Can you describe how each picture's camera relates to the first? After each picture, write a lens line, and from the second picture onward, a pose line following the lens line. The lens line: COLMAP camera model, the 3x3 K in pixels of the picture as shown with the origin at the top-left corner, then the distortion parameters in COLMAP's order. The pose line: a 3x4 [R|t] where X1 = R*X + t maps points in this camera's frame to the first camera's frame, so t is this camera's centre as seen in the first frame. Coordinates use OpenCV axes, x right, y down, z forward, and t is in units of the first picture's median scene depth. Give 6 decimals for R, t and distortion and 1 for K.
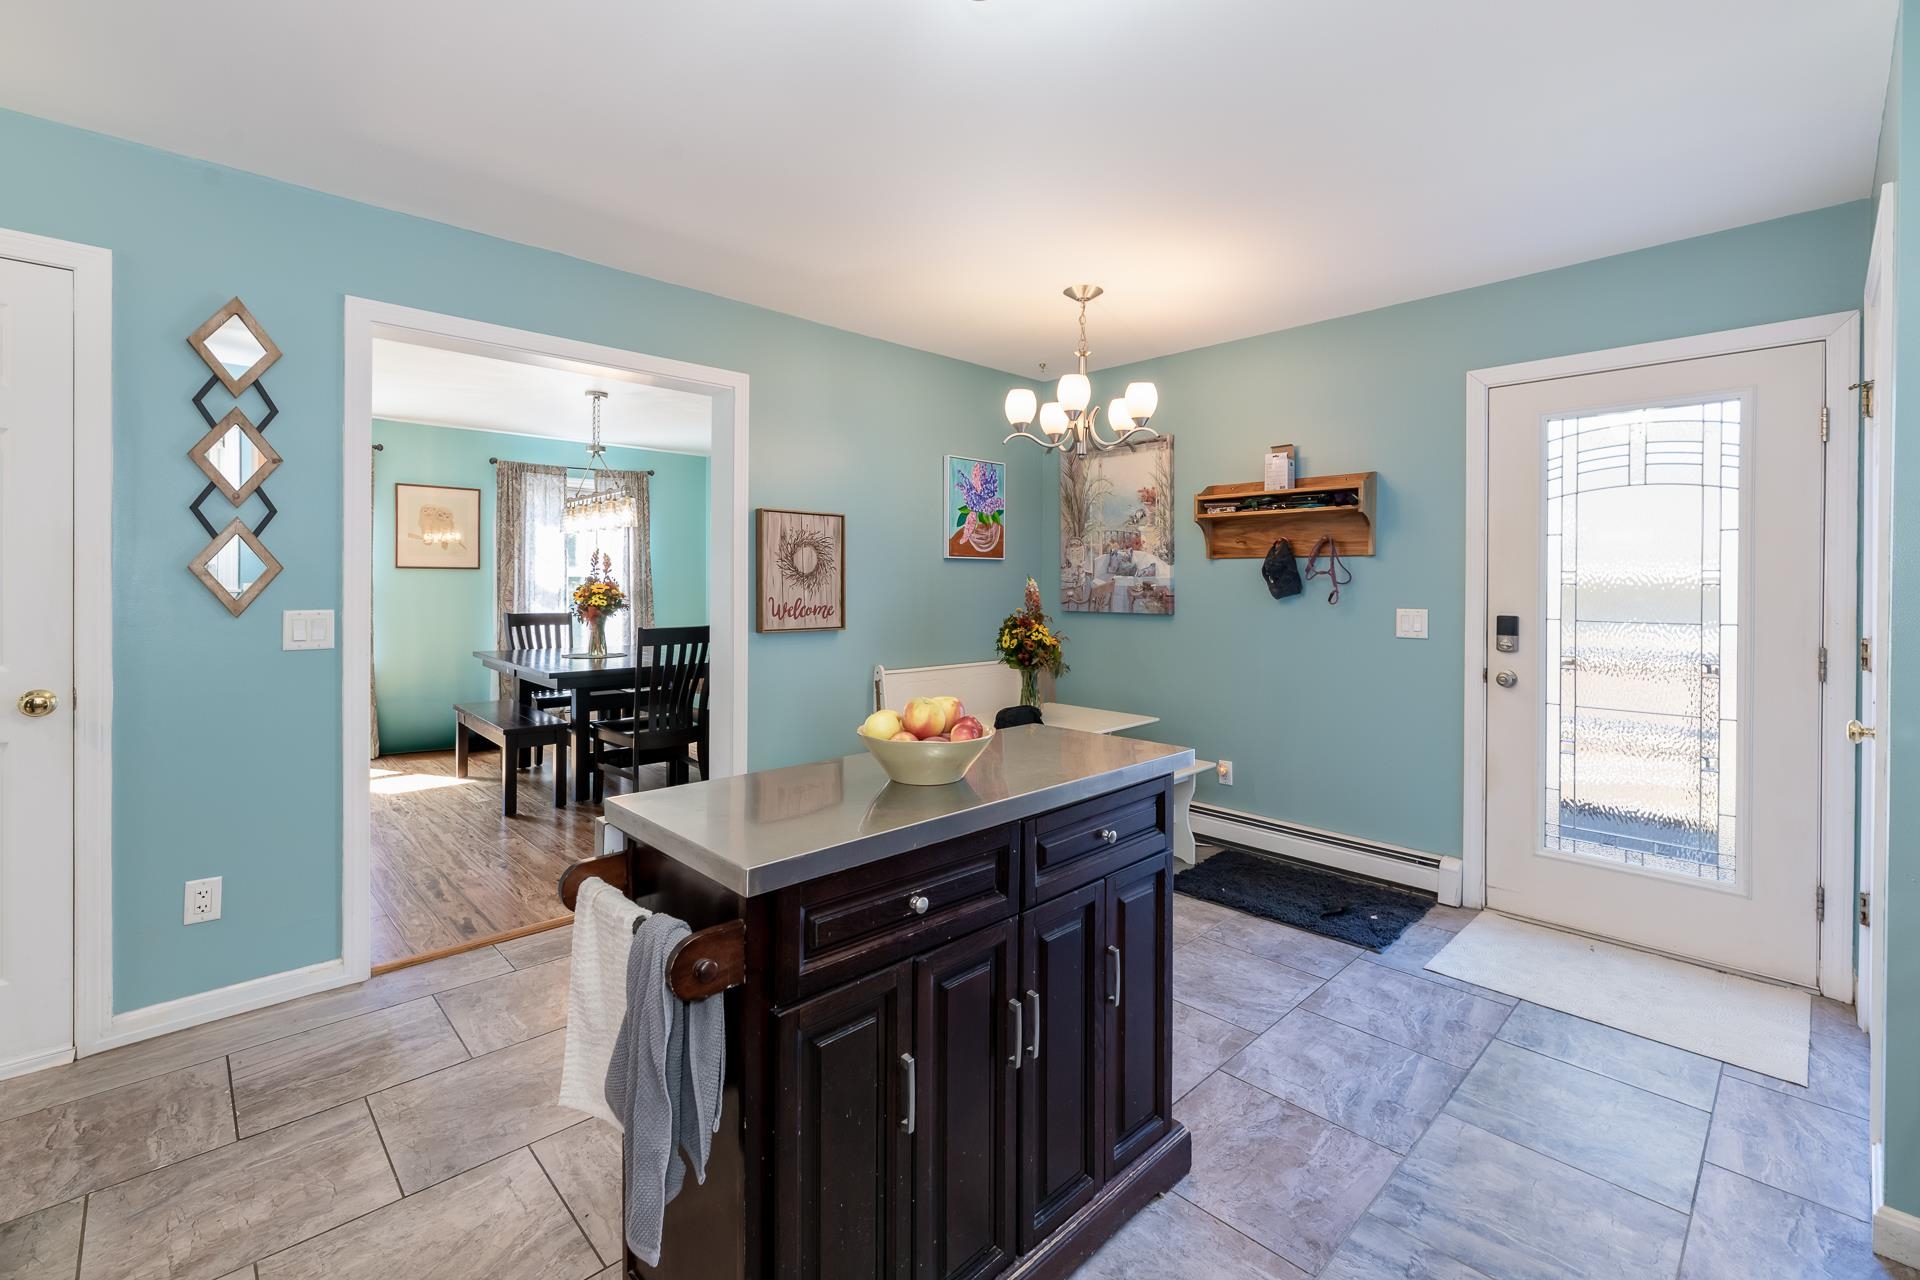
lens RADIAL K [[822.4, 0, 940.4], [0, 822.4, 588.4], [0, 0, 1]] dist [0.001945, 0.000413]
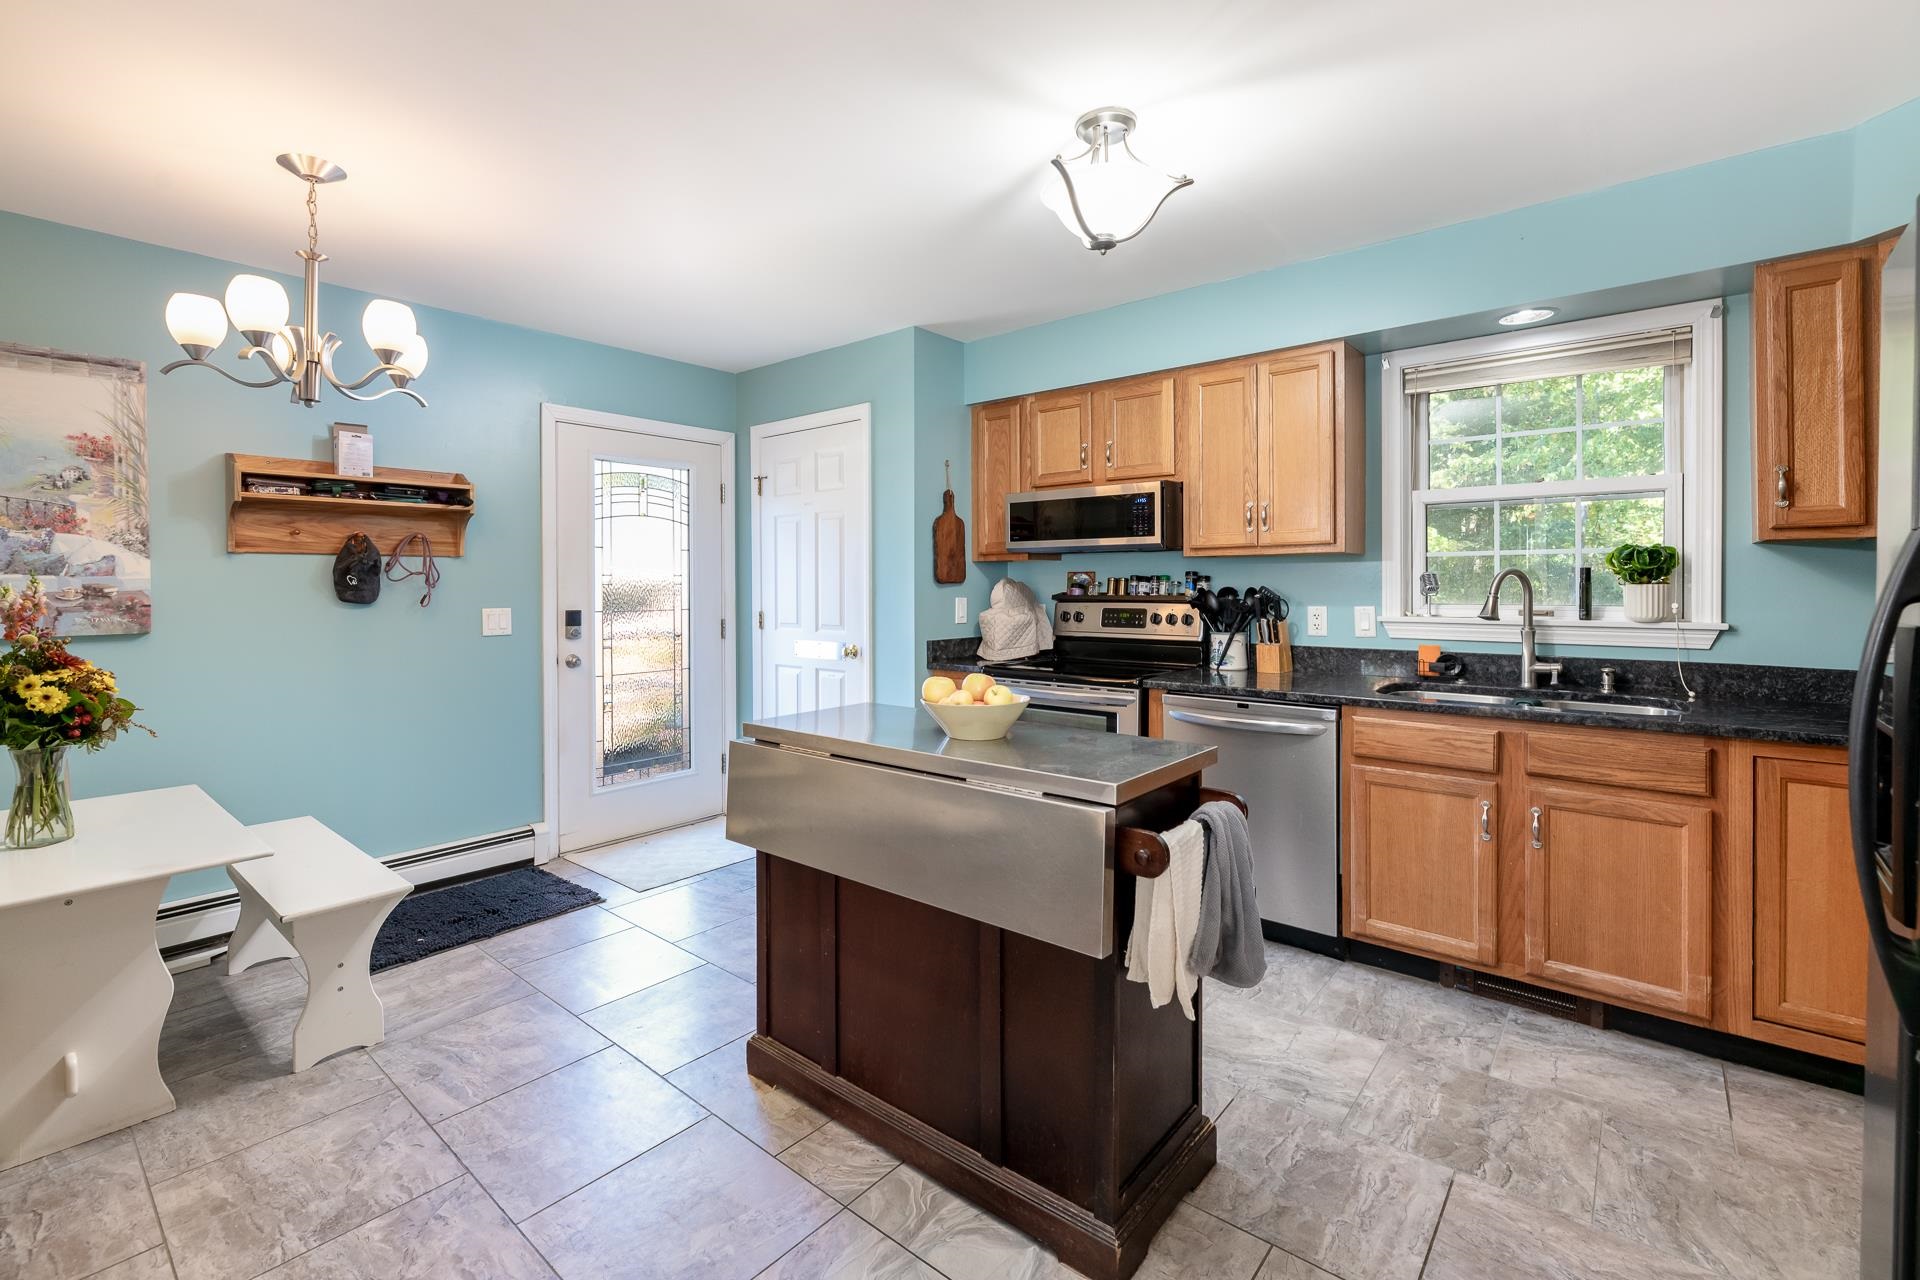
lens RADIAL K [[839.5, 0, 974.5], [0, 839.5, 581.7], [0, 0, 1]] dist [0.002705, 0.000205]
pose [[-0.131636, -0.001307, 0.991297, -0.562877], [0.010529, 0.999941, 0.002717, -0.005853], [-0.991242, 0.010795, -0.131615, 0.497201]]
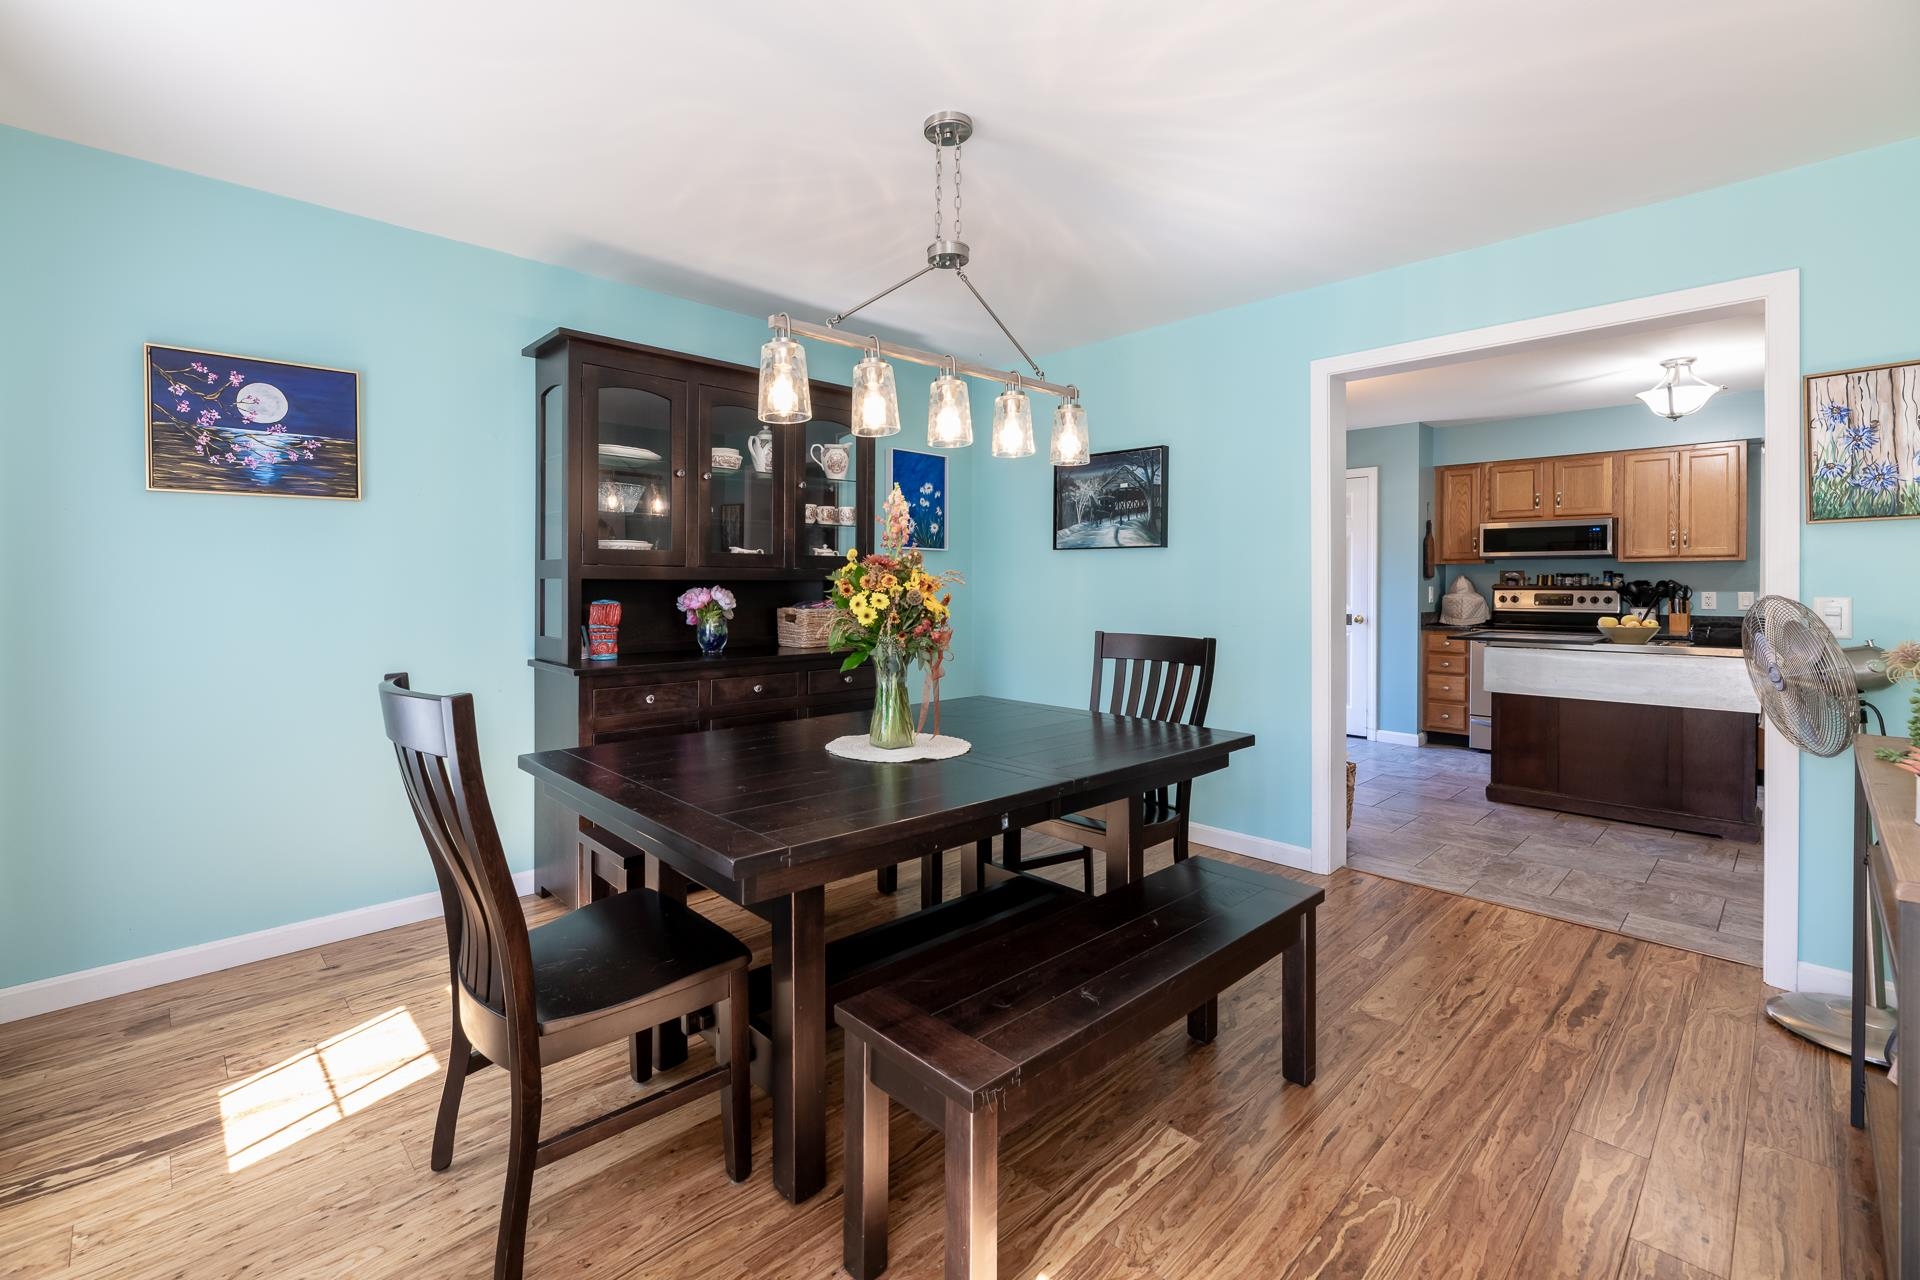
lens RADIAL K [[822.4, 0, 940.4], [0, 822.4, 588.4], [0, 0, 1]] dist [0.001945, 0.000413]
pose [[-0.003703, -0.009649, 0.999947, -1.276881], [0.004256, 0.999944, 0.009665, 0.000957], [-0.999984, 0.004291, -0.003662, 1.515494]]
